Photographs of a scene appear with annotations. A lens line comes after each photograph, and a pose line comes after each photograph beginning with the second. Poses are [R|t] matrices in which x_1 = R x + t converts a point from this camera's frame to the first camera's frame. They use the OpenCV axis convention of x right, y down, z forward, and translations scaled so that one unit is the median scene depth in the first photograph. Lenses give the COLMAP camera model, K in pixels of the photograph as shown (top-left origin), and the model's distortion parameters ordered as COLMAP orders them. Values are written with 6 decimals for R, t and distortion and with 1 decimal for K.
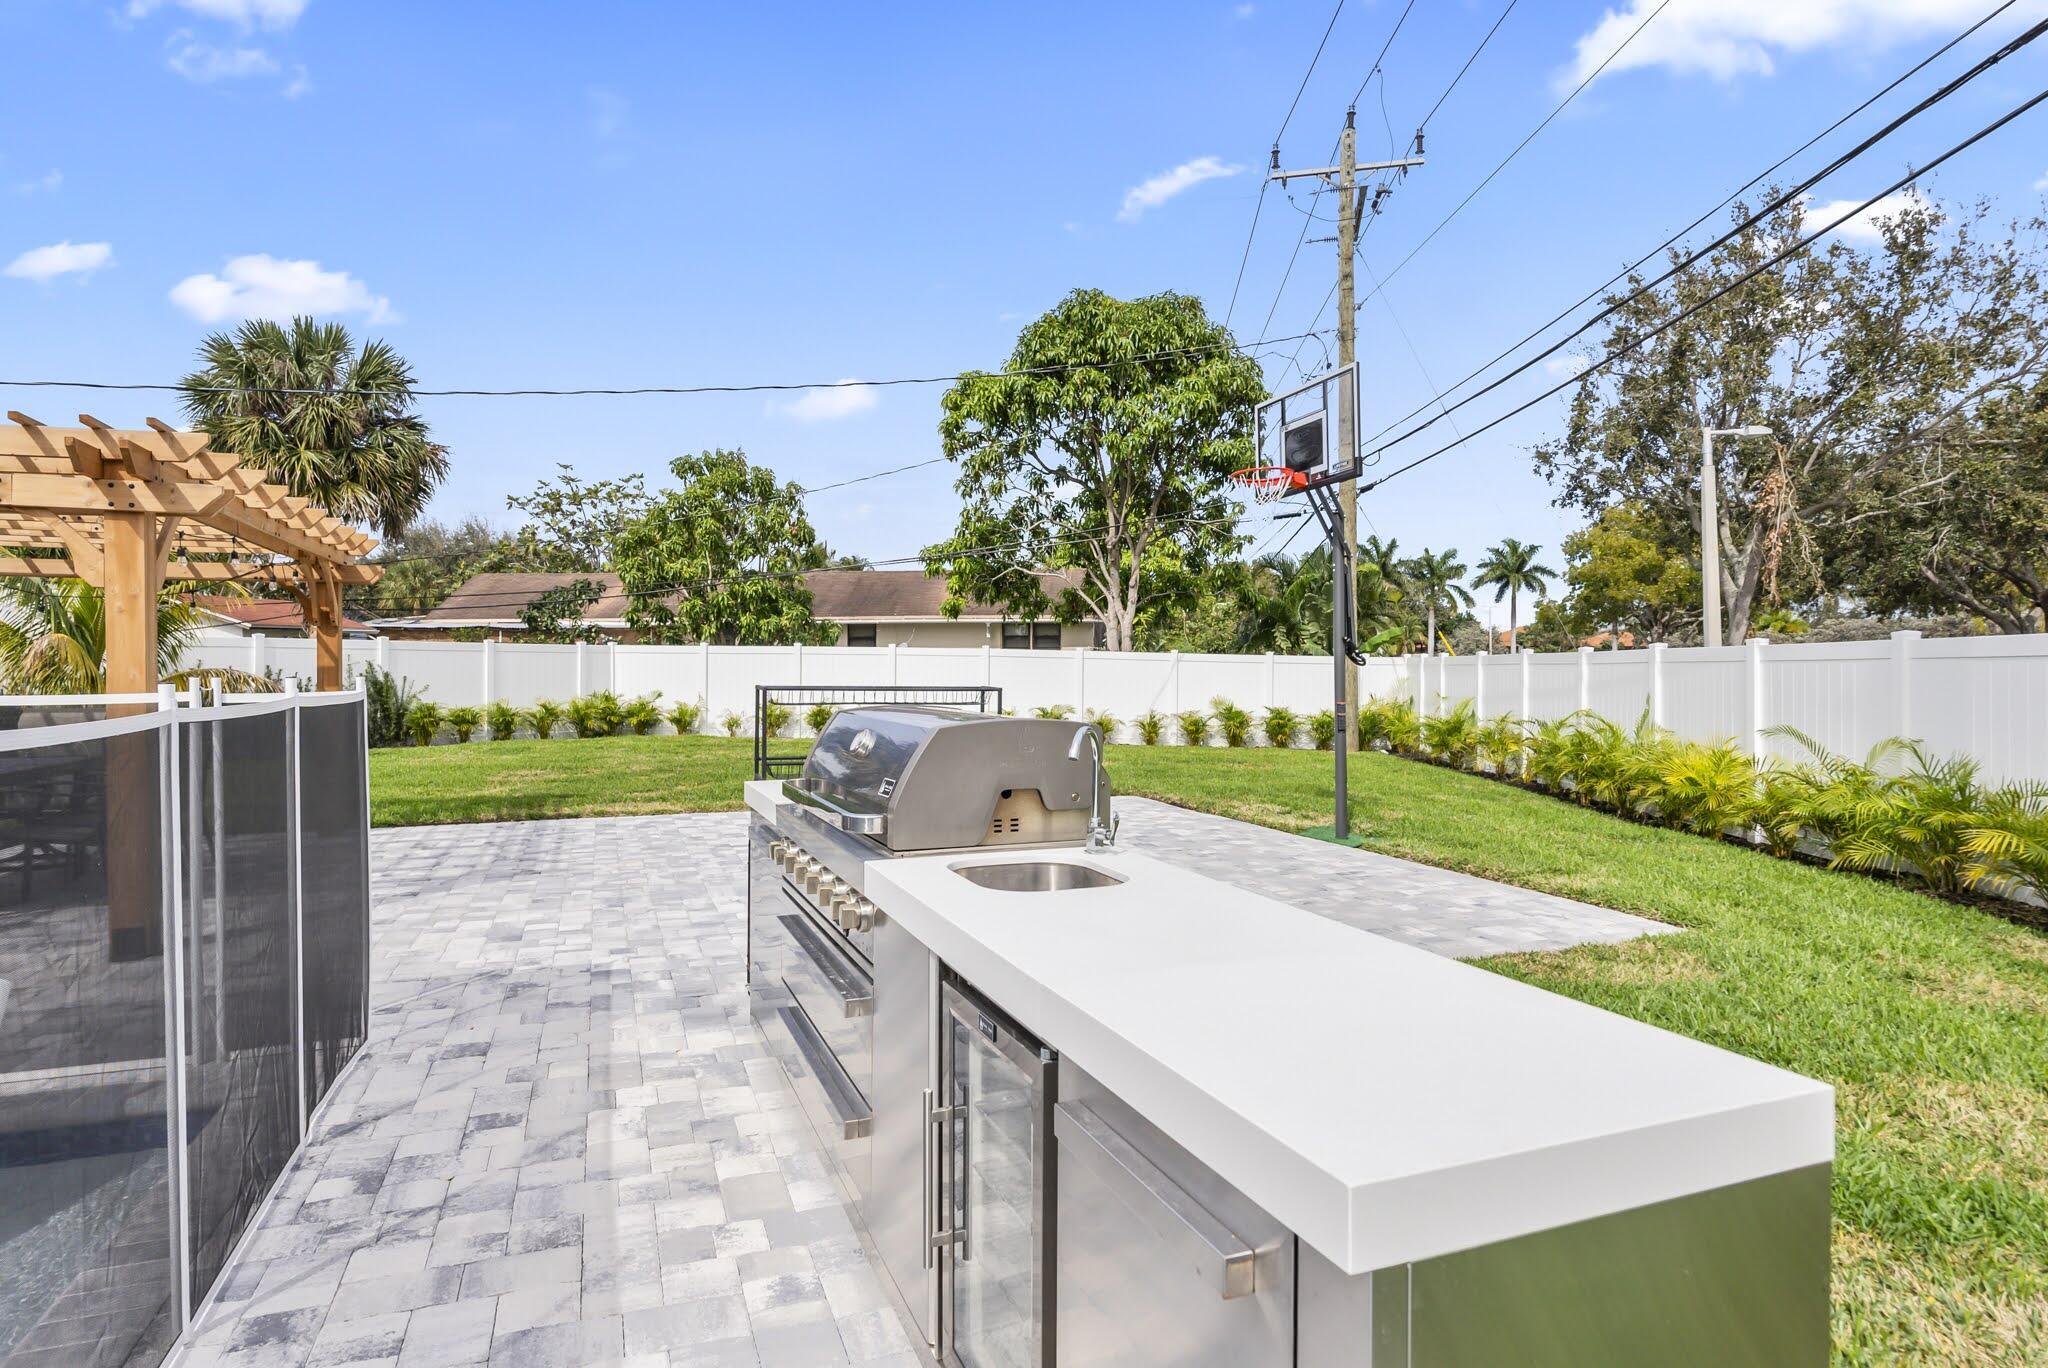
lens RADIAL K [[1104.2, 0, 1025.4], [0, 1104.2, 682.2], [0, 0, 1]] dist [-0.000723, 0.001003]
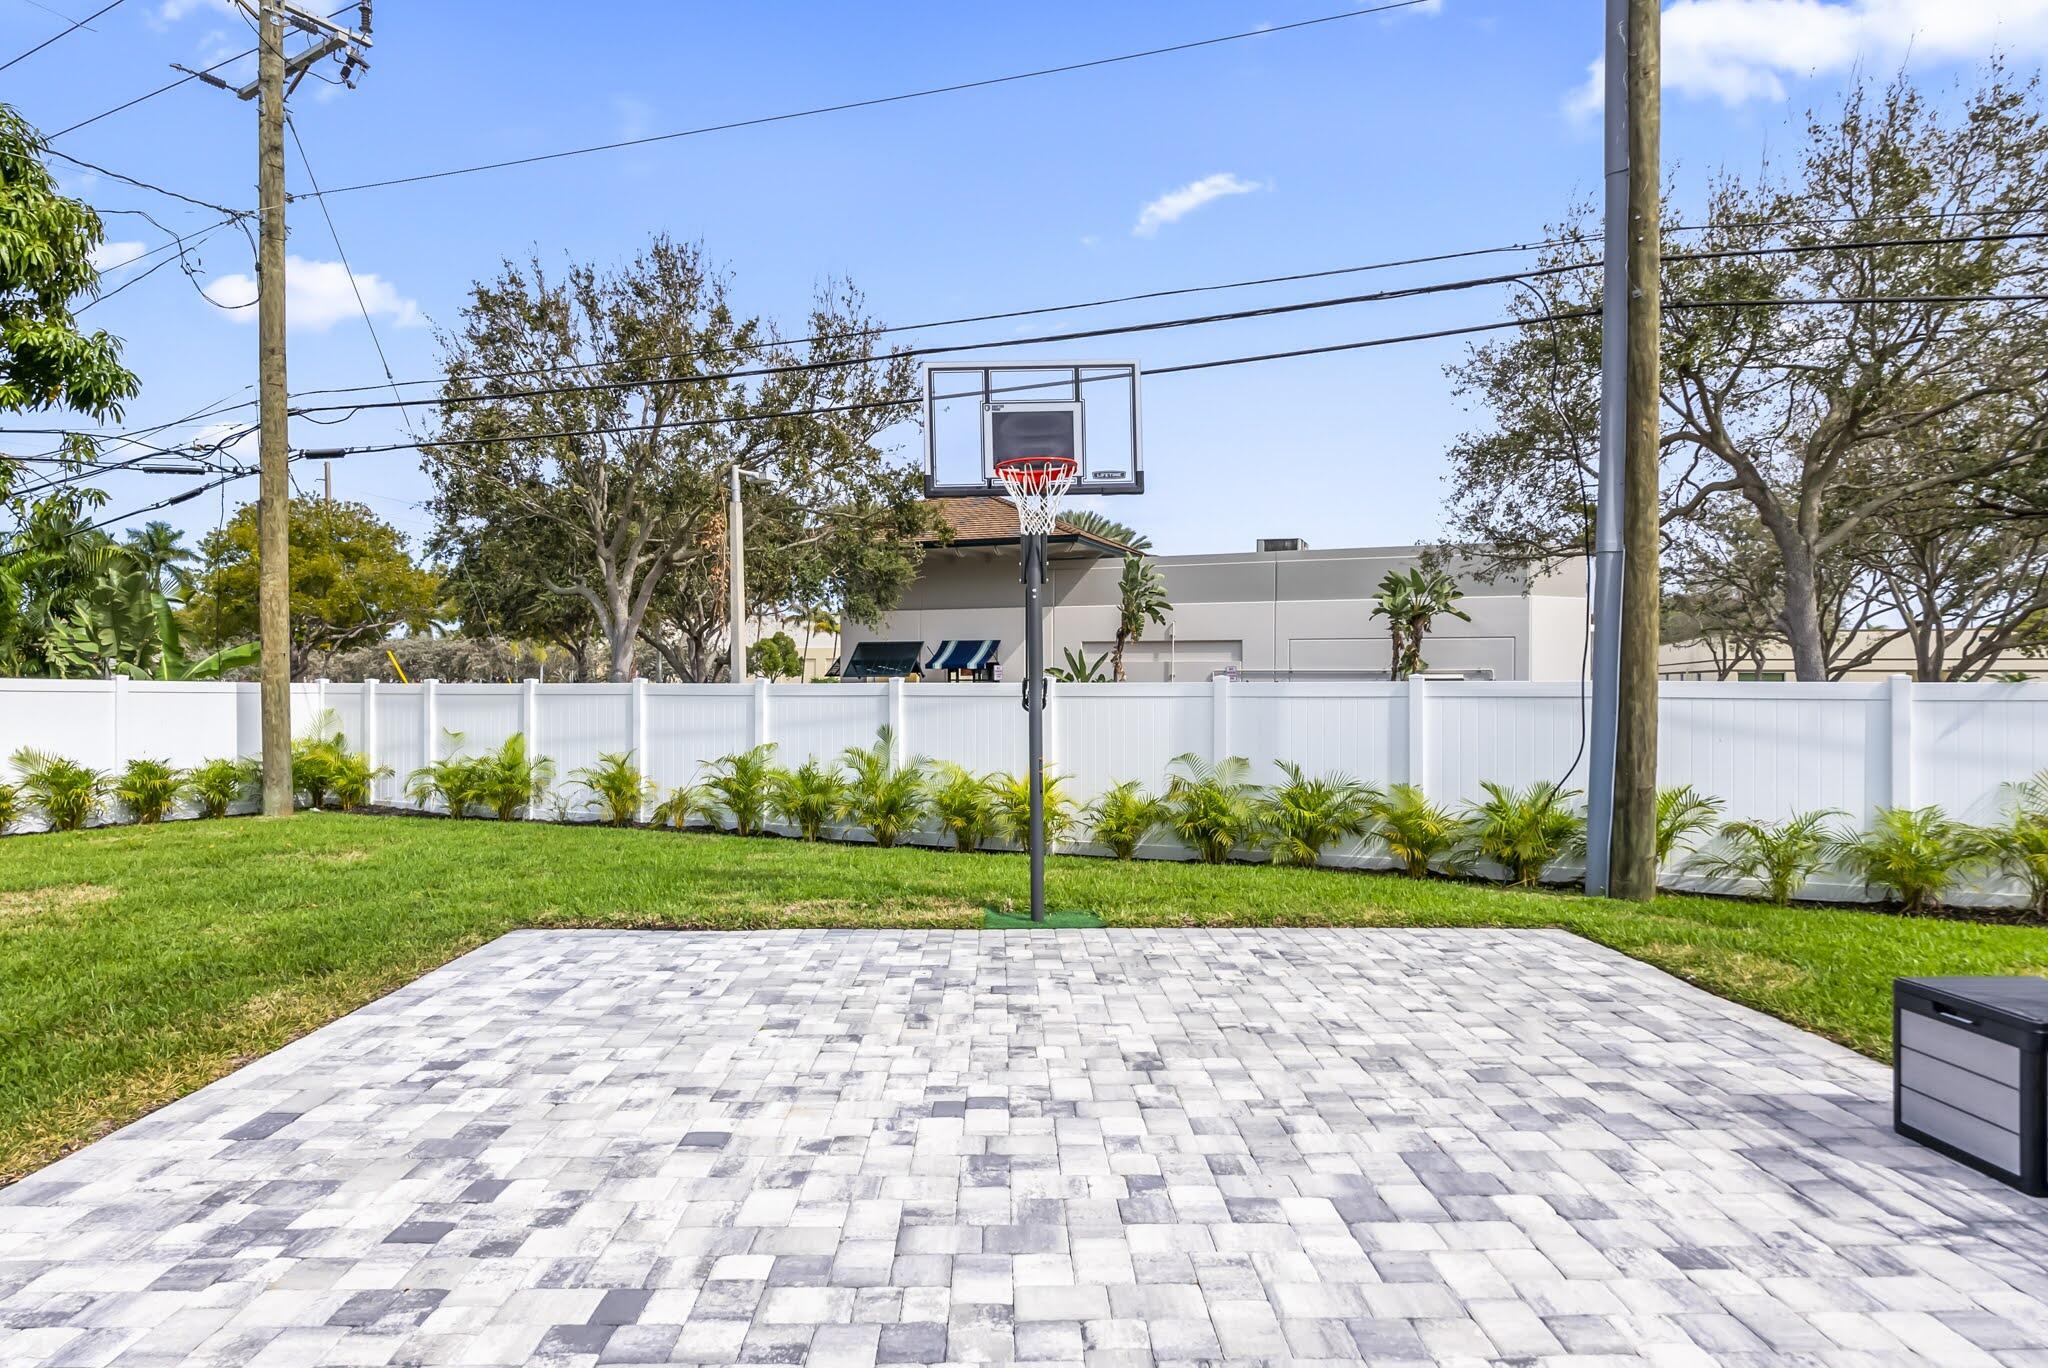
lens RADIAL K [[1104.2, 0, 1018.8], [0, 1104.2, 692.3], [0, 0, 1]] dist [-0.000723, 0.001003]
pose [[0.355579, -0.009079, 0.934602, -1.485204], [0.012574, 0.999909, 0.004930, -0.105421], [-0.934561, 0.009998, 0.355661, 2.181405]]
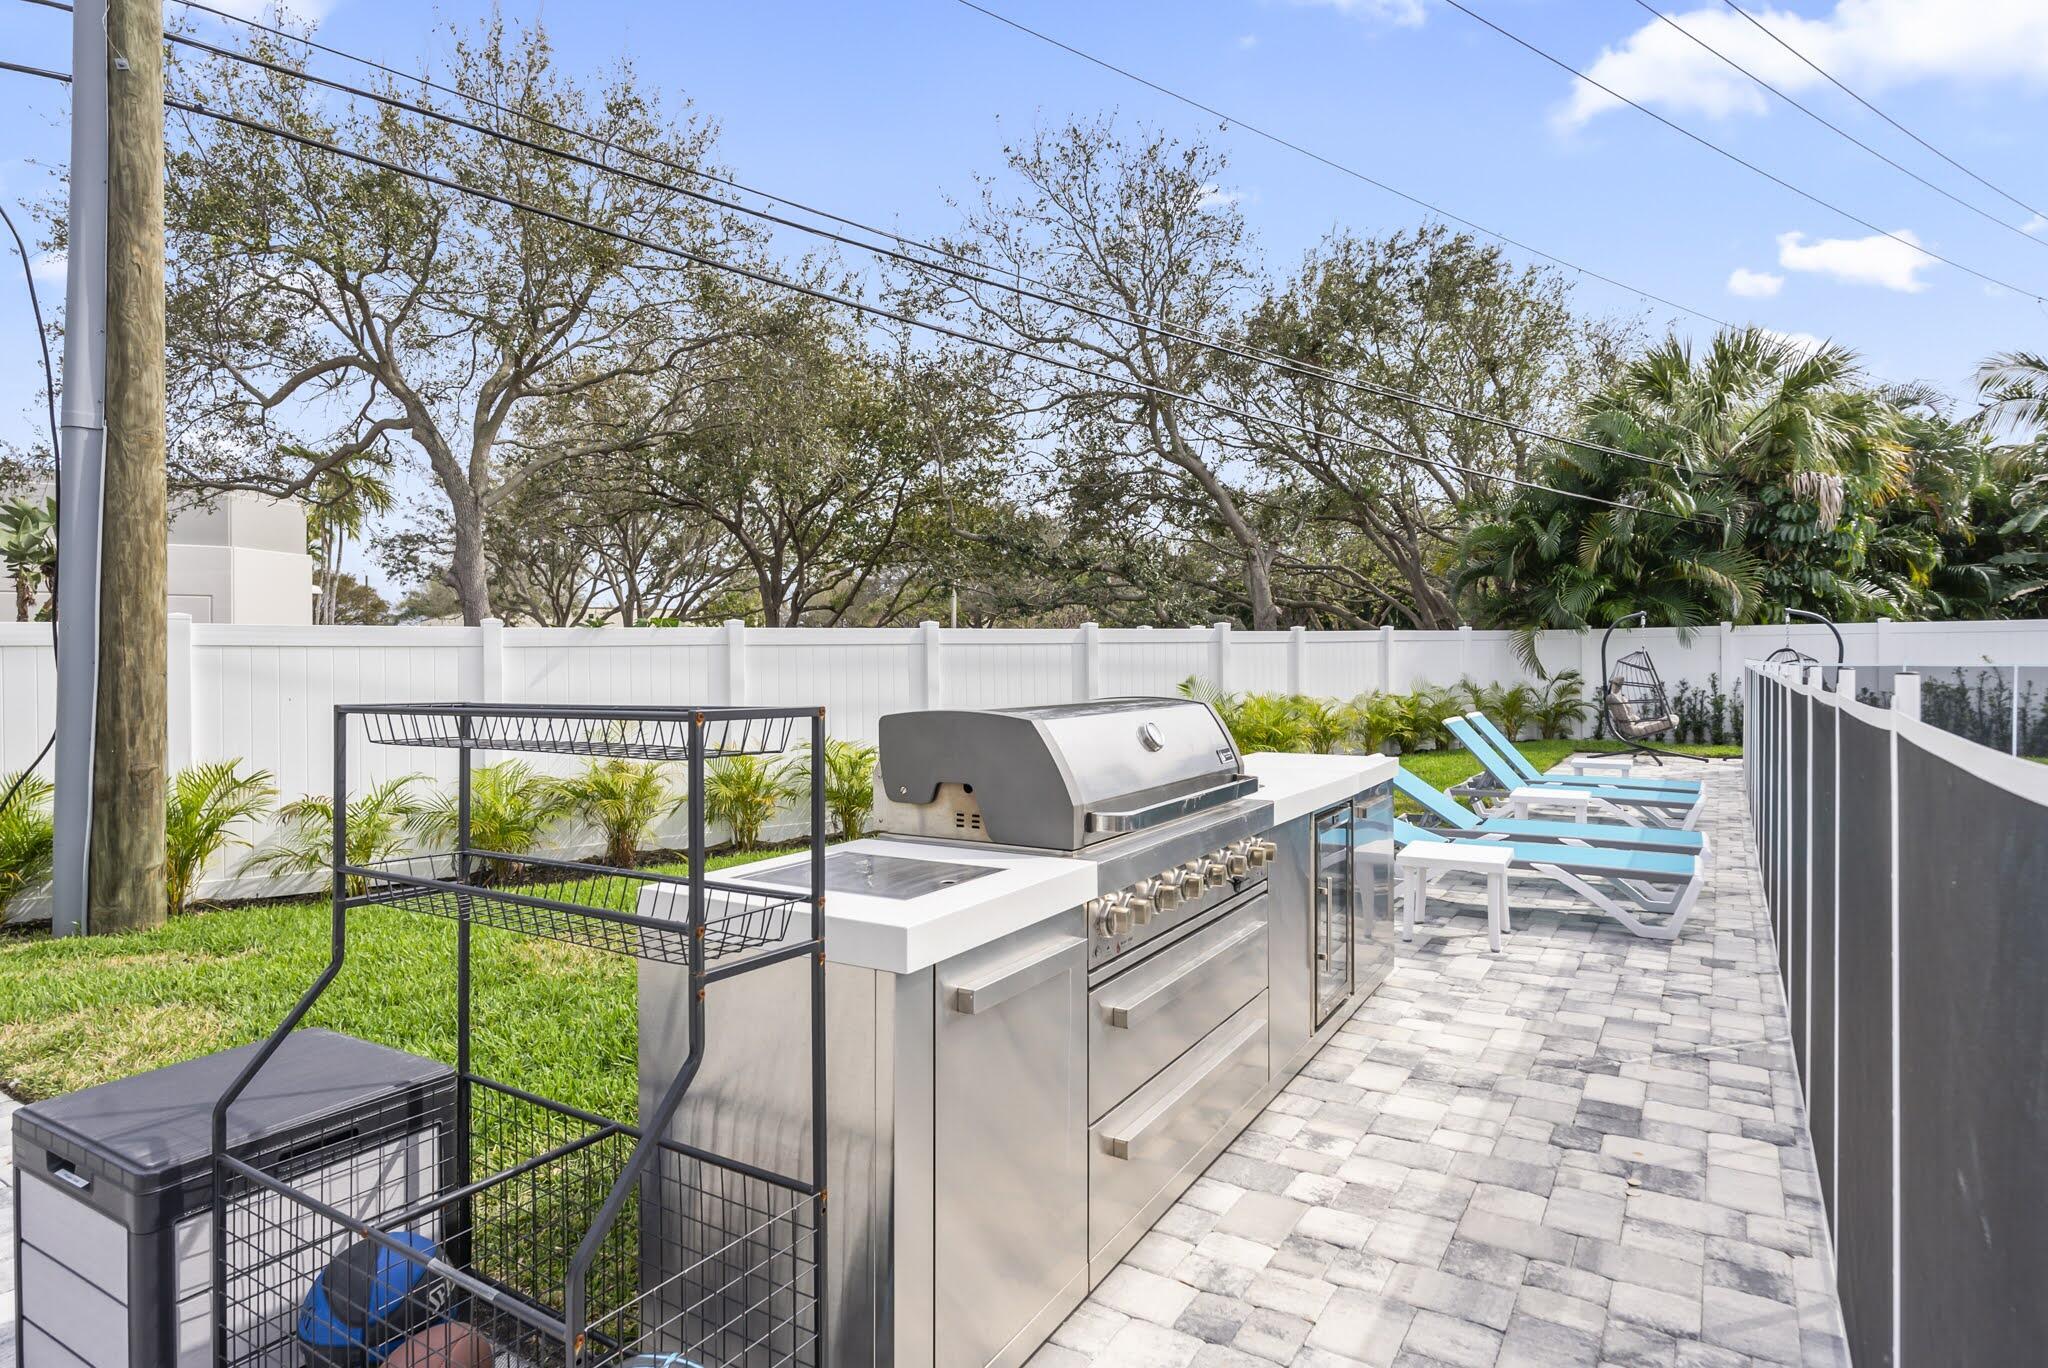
lens RADIAL K [[1104.2, 0, 1041.6], [0, 1104.2, 665.3], [0, 0, 1]] dist [-0.000723, 0.001003]
pose [[-0.606898, -0.004351, 0.794768, -0.803024], [0.014990, 0.999744, 0.016919, -0.019002], [-0.794638, 0.022181, -0.606678, 1.572804]]
